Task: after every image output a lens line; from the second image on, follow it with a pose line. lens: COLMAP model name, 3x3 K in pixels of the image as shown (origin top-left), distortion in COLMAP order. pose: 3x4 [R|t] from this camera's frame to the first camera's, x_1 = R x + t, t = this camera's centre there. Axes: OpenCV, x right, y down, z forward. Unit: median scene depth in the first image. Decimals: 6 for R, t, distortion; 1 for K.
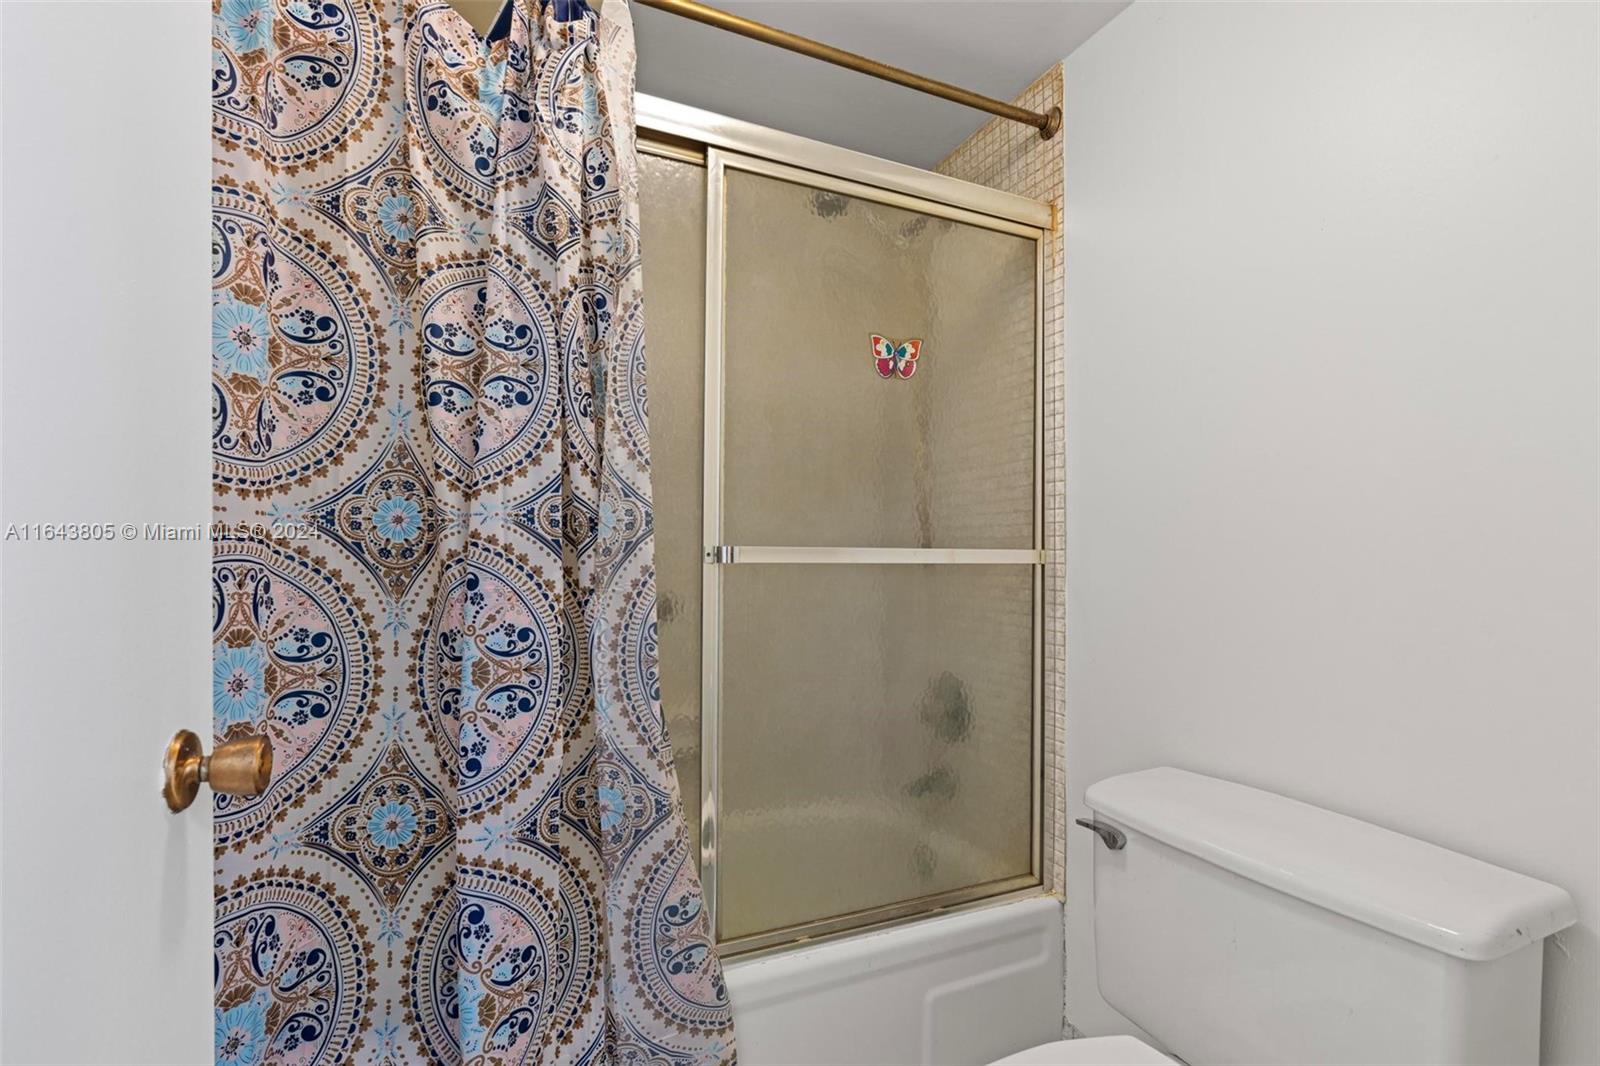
lens RADIAL K [[731.6, 0, 803.2], [0, 731.6, 543.7], [0, 0, 1]] dist [-0.004594, 0.001650]
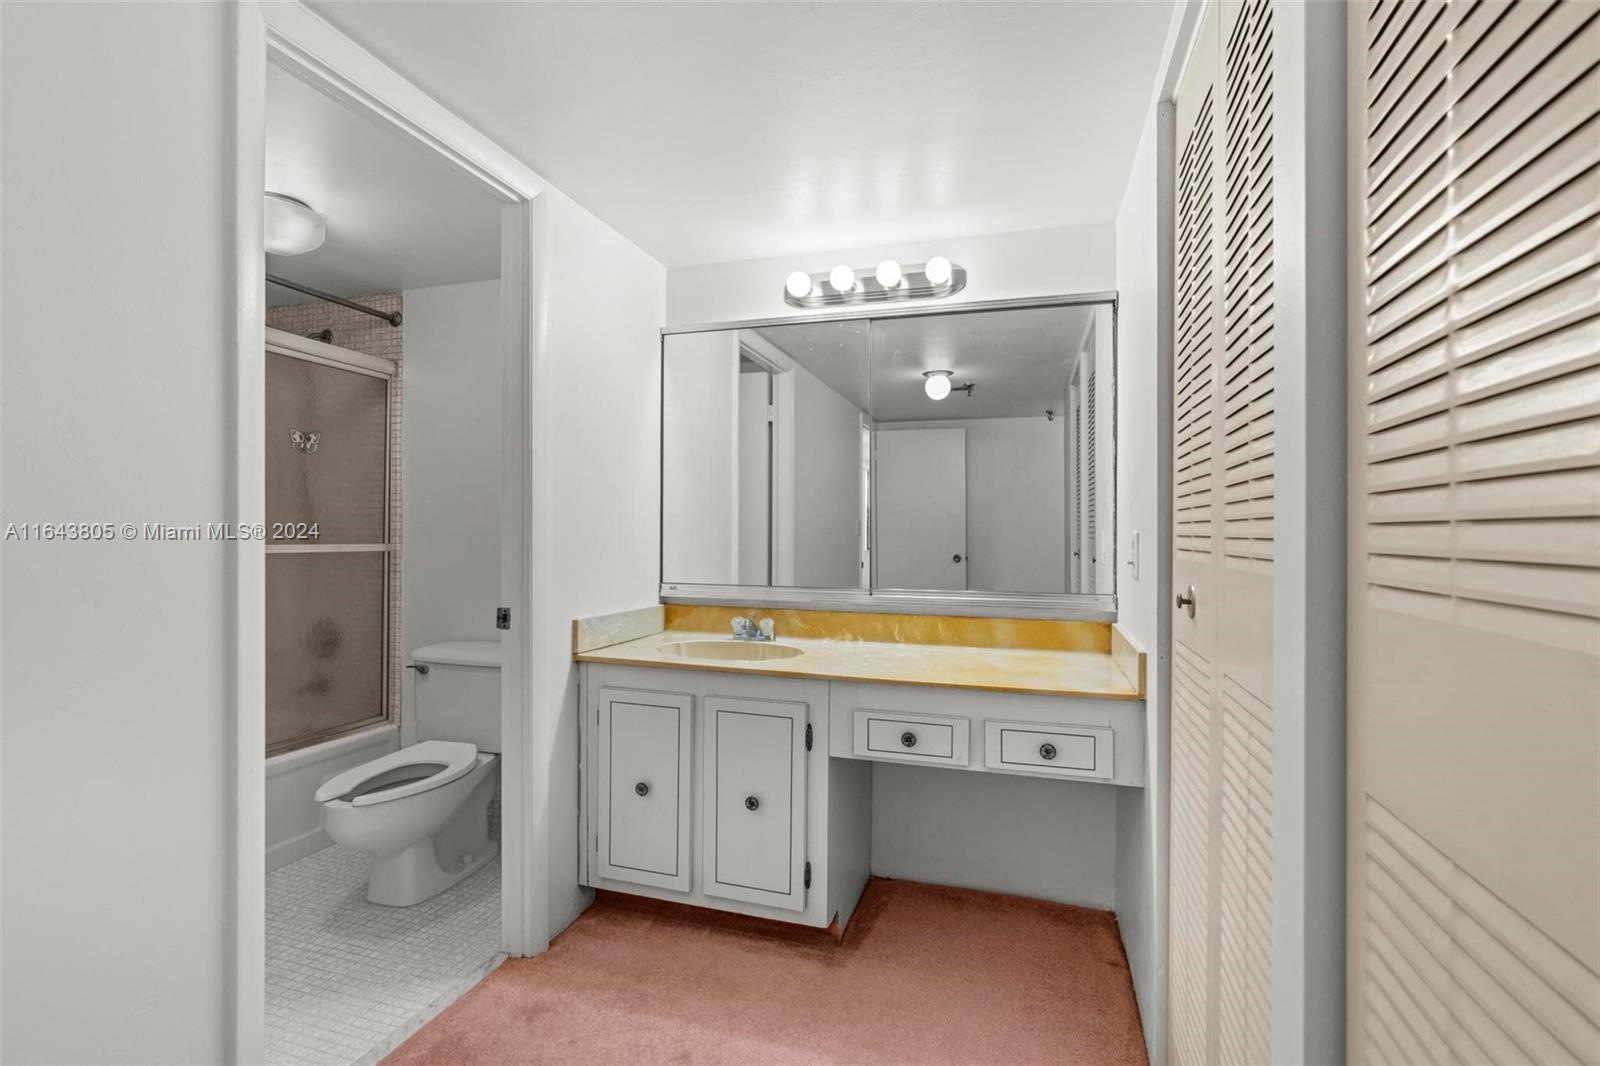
lens RADIAL K [[731.6, 0, 816.7], [0, 731.6, 529.5], [0, 0, 1]] dist [-0.004594, 0.001650]
pose [[0.654468, 0.007011, 0.756057, -0.379372], [-0.004326, 0.999975, -0.005528, -0.021845], [-0.756077, 0.000347, 0.654482, -1.079099]]
